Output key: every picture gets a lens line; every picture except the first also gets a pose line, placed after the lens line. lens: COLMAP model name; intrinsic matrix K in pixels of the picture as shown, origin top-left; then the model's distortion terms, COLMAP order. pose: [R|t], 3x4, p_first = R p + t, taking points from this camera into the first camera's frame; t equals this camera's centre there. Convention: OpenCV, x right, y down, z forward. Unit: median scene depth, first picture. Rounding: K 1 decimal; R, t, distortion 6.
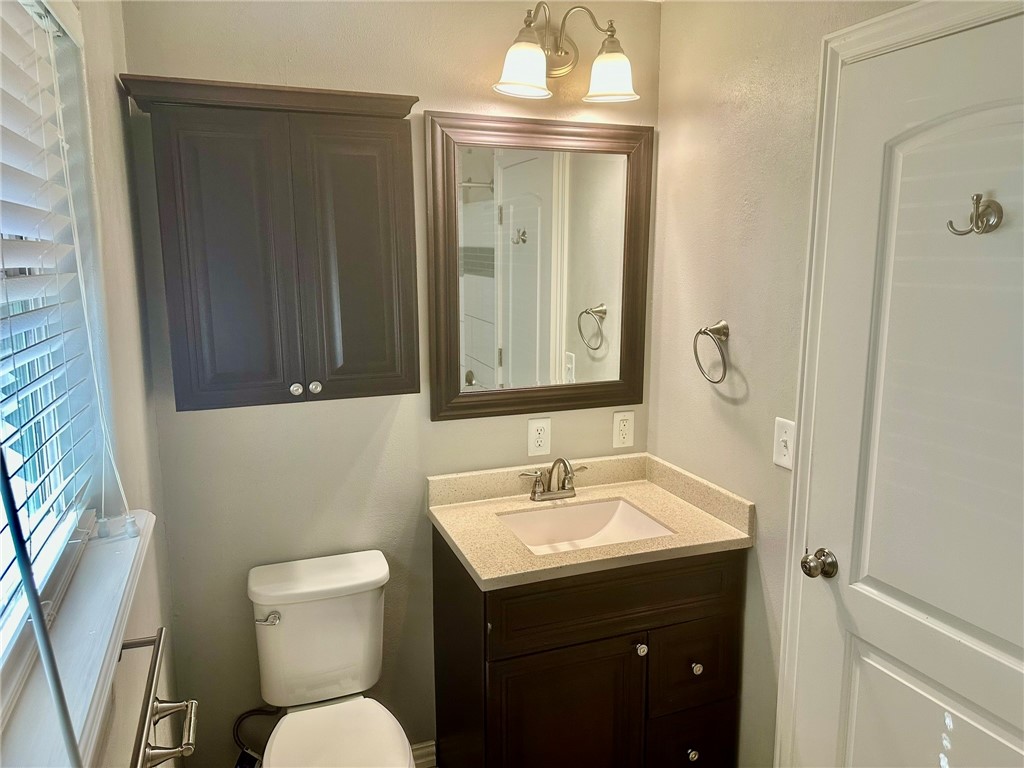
lens RADIAL K [[732.3, 0, 512.2], [0, 732.3, 382.3], [0, 0, 1]] dist [0.054299, -0.012512]
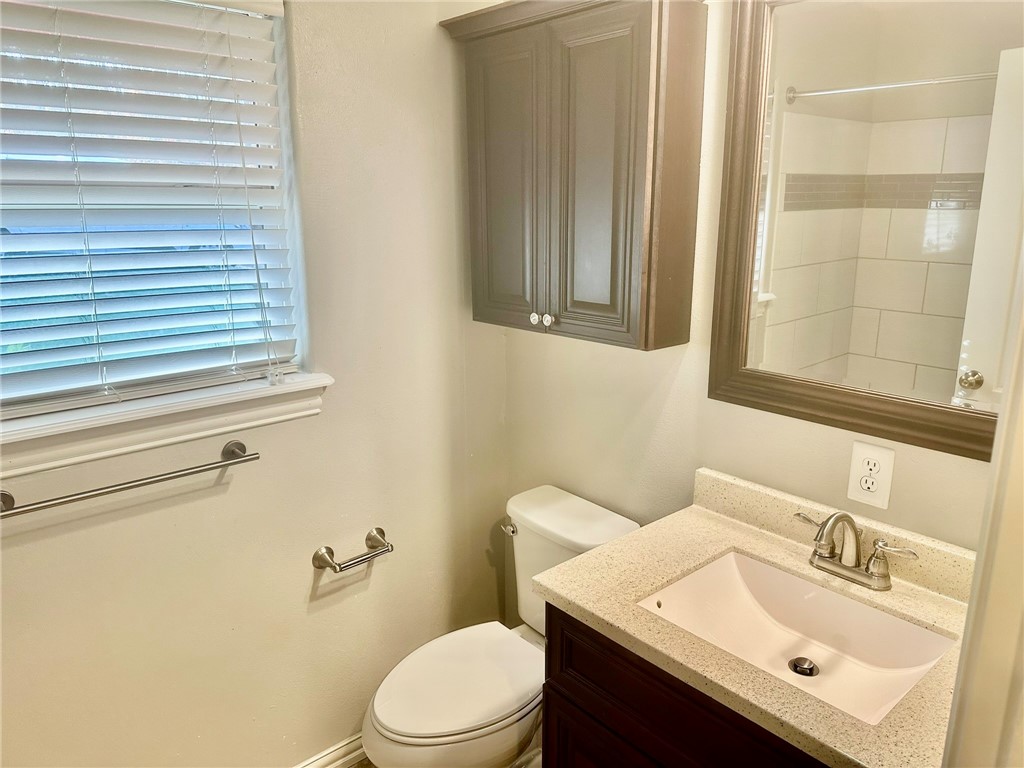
lens RADIAL K [[732.3, 0, 511.1], [0, 732.3, 383.4], [0, 0, 1]] dist [0.054299, -0.012512]
pose [[0.335301, 0.225439, -0.914740, 0.498534], [-0.160245, 0.970447, 0.180430, -0.063824], [0.928383, 0.086085, 0.361518, 0.516497]]
